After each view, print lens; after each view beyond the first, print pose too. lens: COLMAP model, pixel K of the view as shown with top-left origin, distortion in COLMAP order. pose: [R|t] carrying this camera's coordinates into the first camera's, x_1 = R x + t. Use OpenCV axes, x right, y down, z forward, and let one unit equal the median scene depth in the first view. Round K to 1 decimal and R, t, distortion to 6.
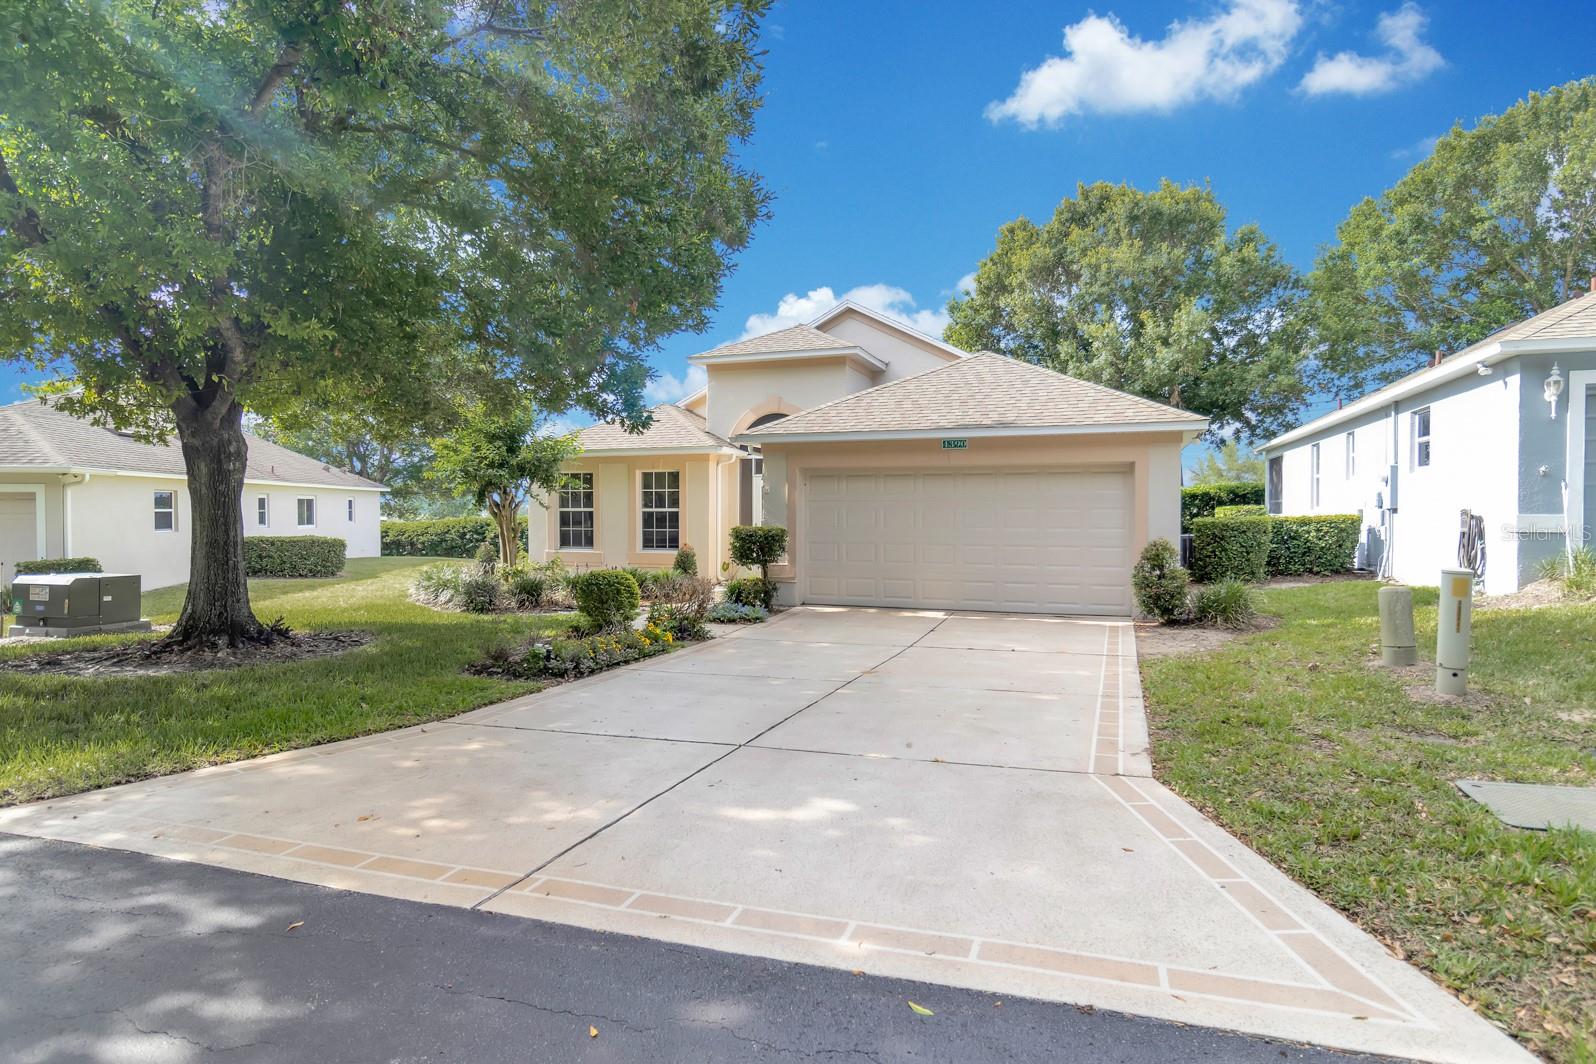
lens RADIAL K [[742.0, 0, 800.5], [0, 742.0, 526.5], [0, 0, 1]] dist [0.000767, 0.000212]
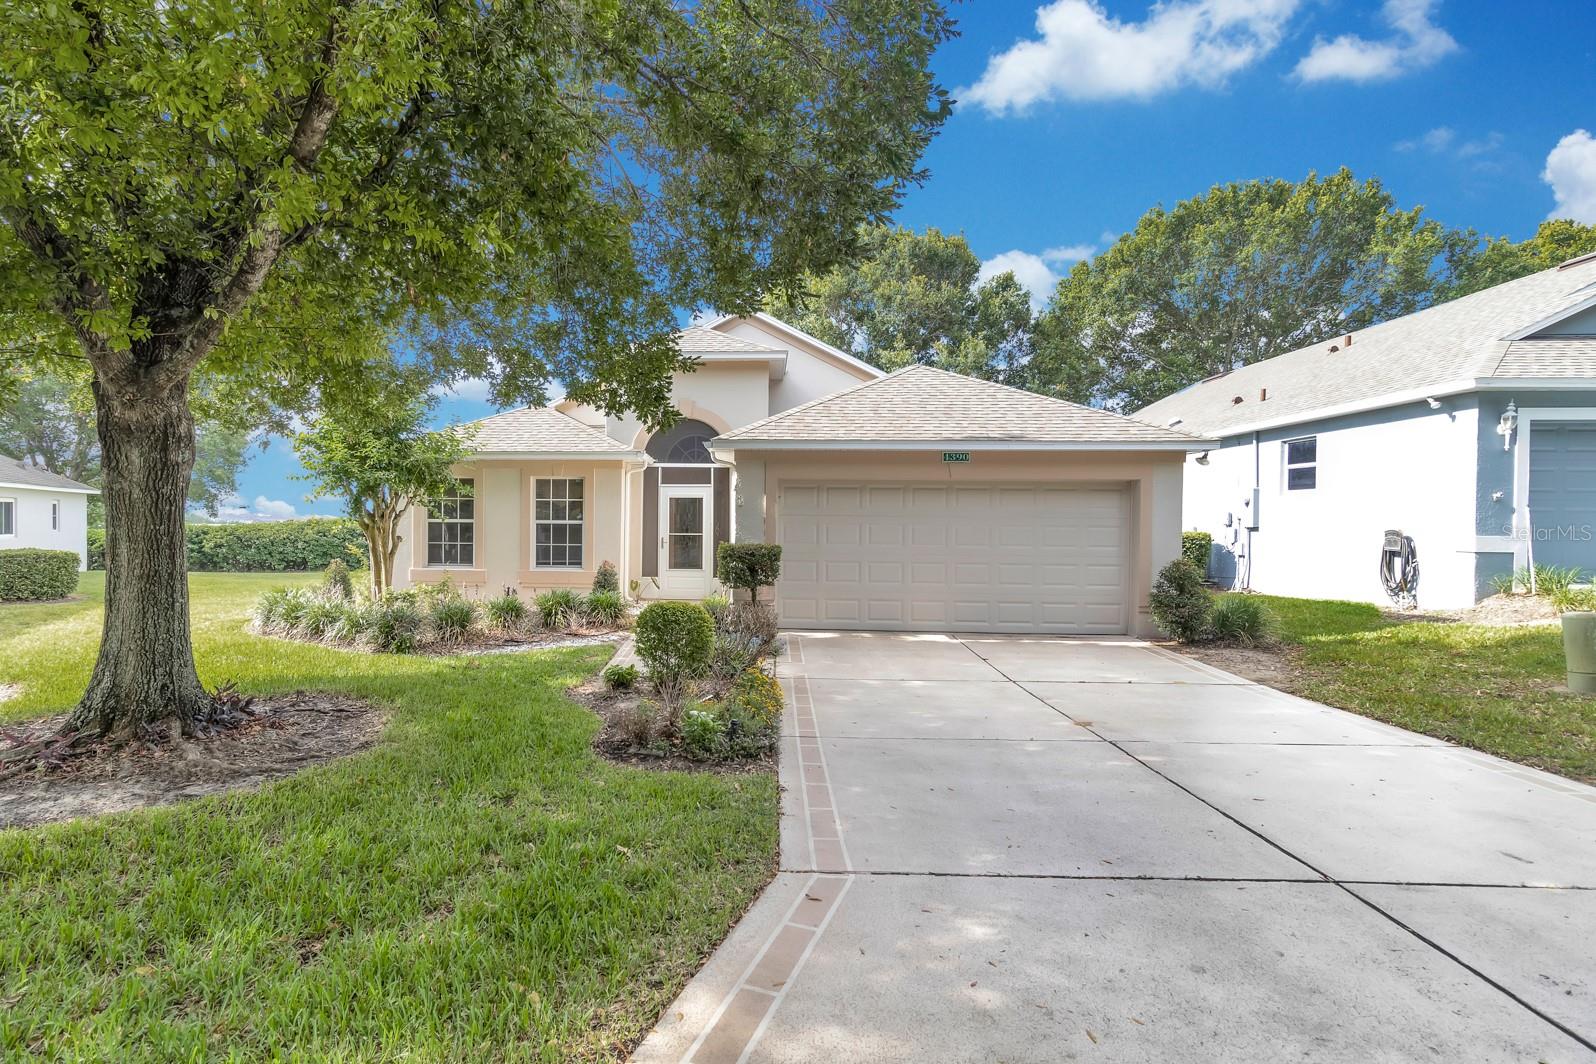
lens RADIAL K [[718.1, 0, 731.7], [0, 718.1, 532.2], [0, 0, 1]] dist [-0.000514, 0.000229]
pose [[0.971042, 0.005386, 0.238847, -0.223569], [-0.003962, 0.999971, -0.006442, -0.006512], [-0.238874, 0.005309, 0.971036, 0.138221]]
